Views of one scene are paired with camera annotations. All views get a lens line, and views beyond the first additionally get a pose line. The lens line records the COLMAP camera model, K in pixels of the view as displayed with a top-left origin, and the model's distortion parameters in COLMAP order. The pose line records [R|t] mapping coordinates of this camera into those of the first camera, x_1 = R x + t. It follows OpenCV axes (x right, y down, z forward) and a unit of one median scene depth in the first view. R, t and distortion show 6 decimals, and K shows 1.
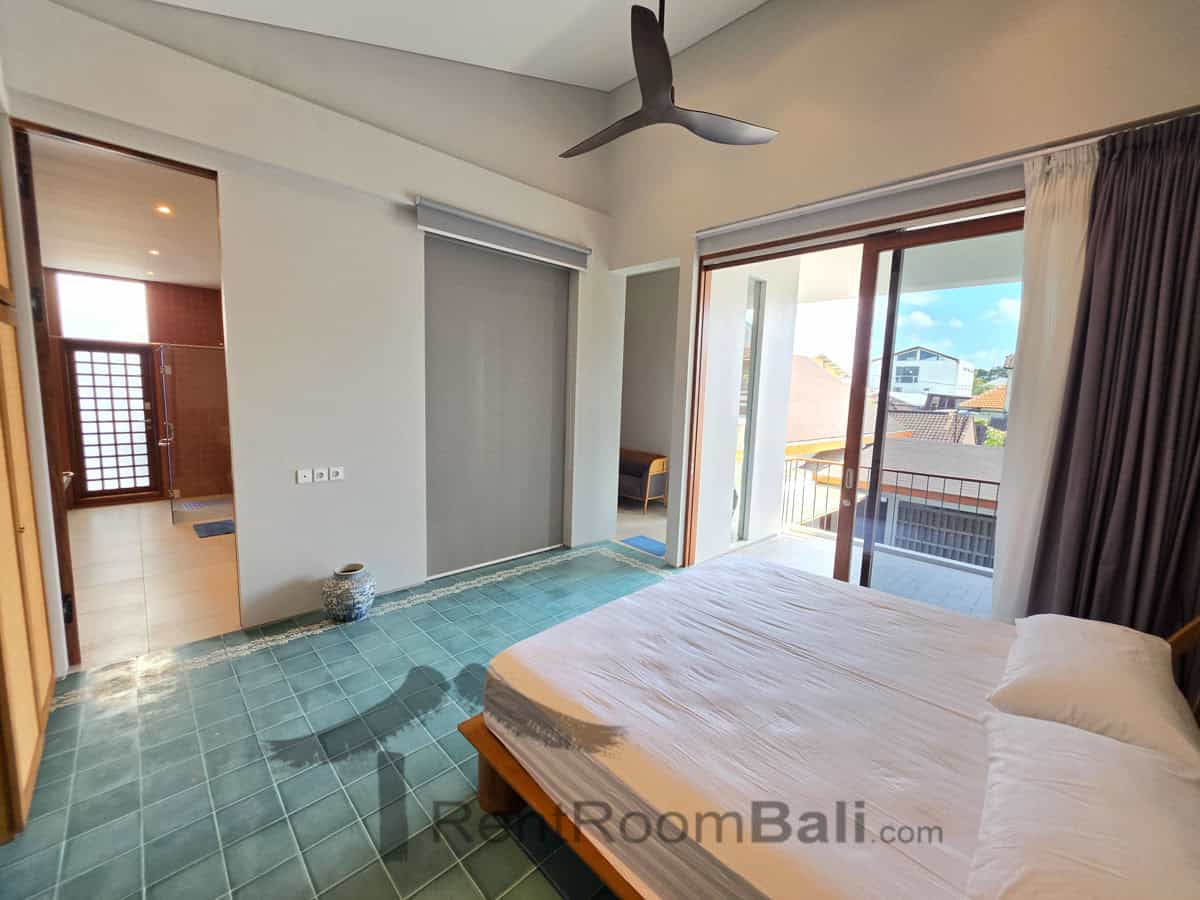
lens RADIAL K [[486.9, 0, 597.6], [0, 486.9, 448.5], [0, 0, 1]] dist [0.002841, 0.000161]
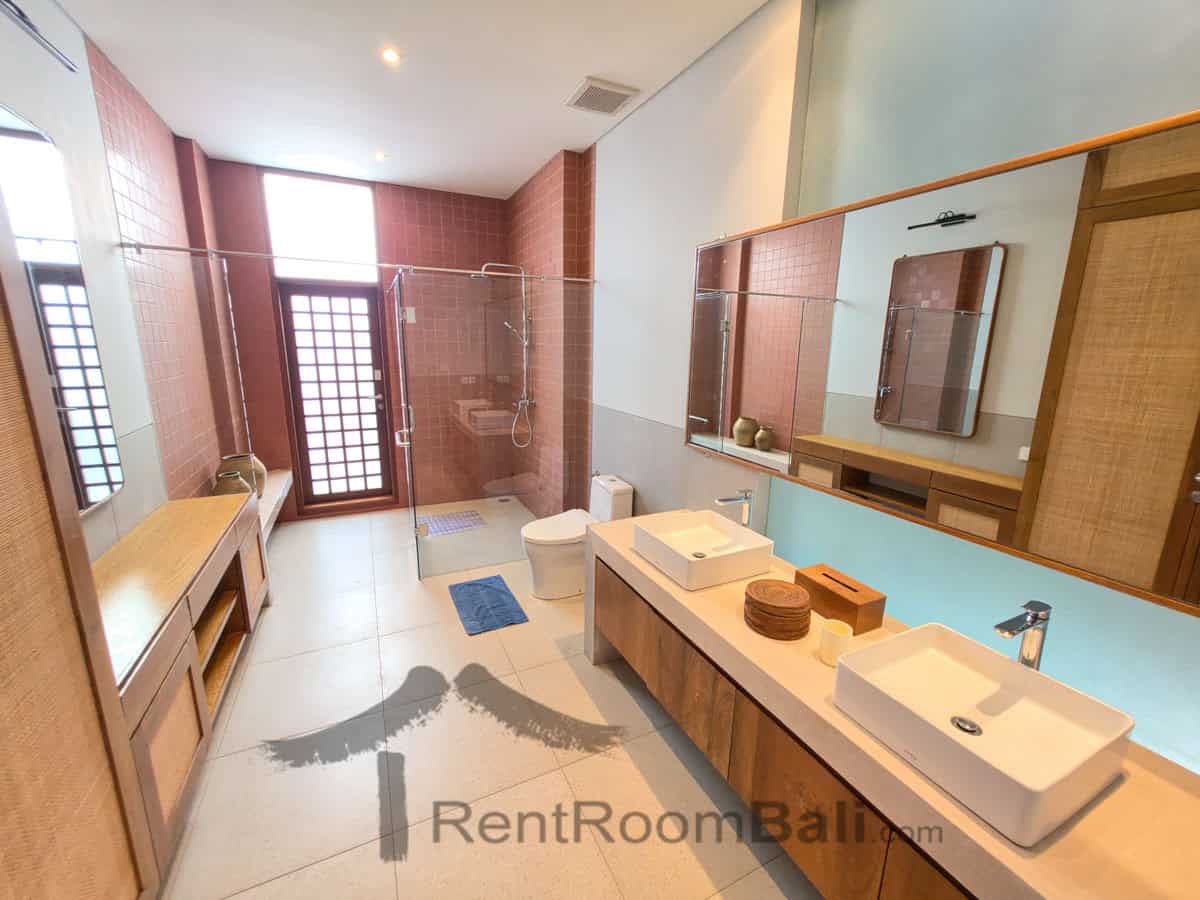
lens RADIAL K [[486.9, 0, 600.3], [0, 486.9, 446.2], [0, 0, 1]] dist [0.002841, 0.000161]
pose [[0.950938, 0.051466, -0.305071, -0.416058], [-0.023560, 0.995250, 0.094462, -0.061072], [0.308483, -0.082640, 0.947633, 0.445357]]
